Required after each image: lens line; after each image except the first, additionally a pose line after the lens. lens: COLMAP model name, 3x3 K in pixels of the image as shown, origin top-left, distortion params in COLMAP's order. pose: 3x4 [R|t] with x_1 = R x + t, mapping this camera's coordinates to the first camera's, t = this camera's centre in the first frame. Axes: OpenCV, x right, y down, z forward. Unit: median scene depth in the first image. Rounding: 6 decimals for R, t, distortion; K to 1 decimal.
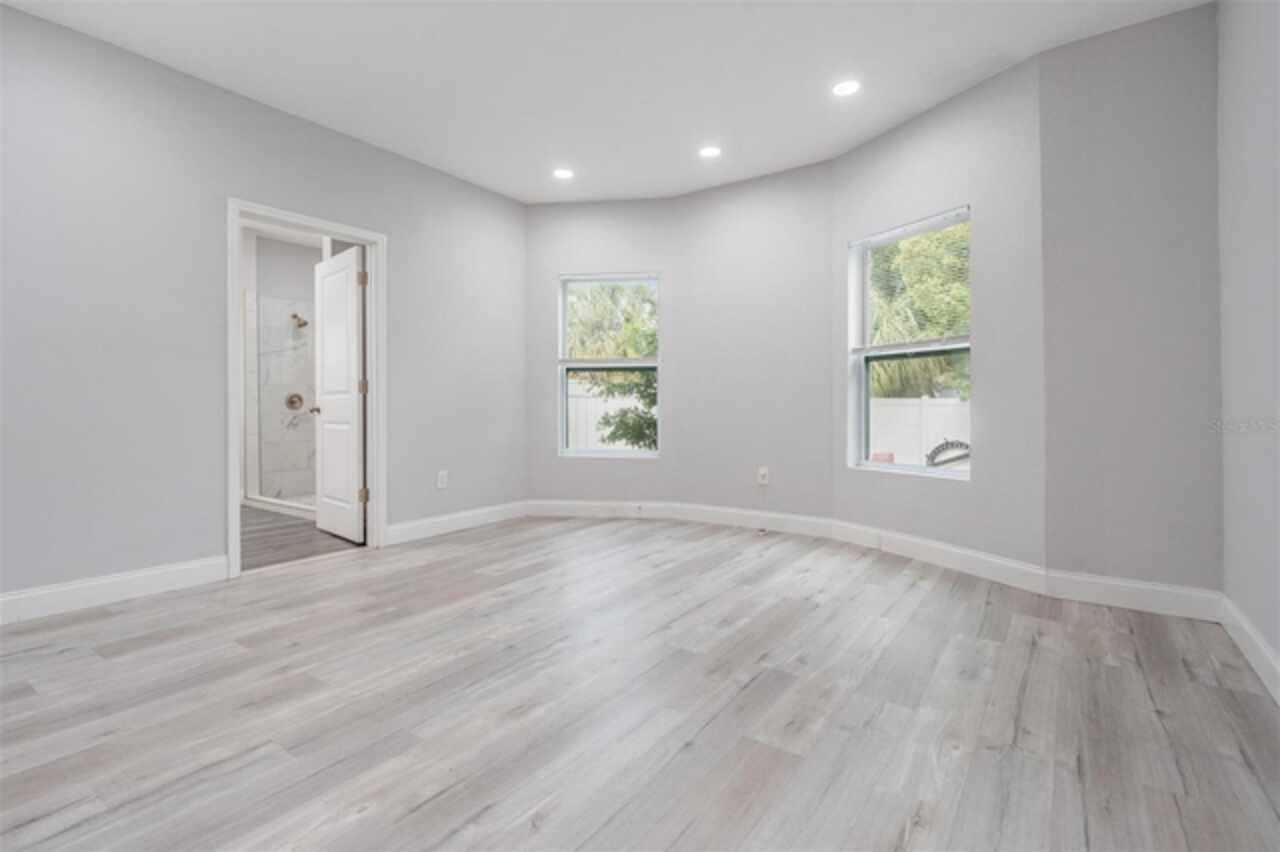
lens RADIAL K [[604.9, 0, 638.1], [0, 604.9, 413.2], [0, 0, 1]] dist [0.000204, -0.000556]
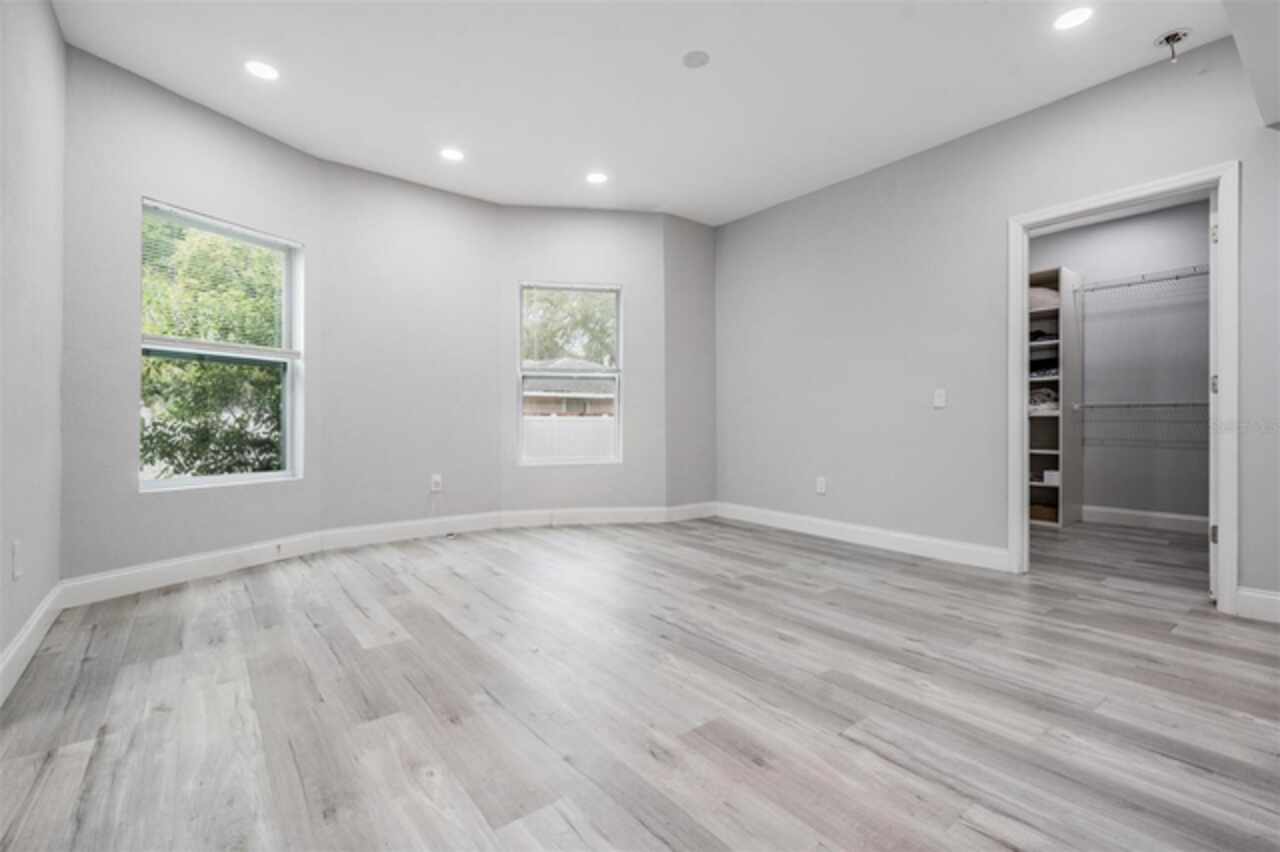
lens RADIAL K [[570.7, 0, 637.7], [0, 570.7, 426.2], [0, 0, 1]] dist [0.001703, 0.000189]
pose [[0.277317, -0.005041, 0.960765, -1.389367], [0.015114, 0.999885, 0.000883, 0.028704], [-0.960660, 0.014276, 0.277361, 0.915567]]
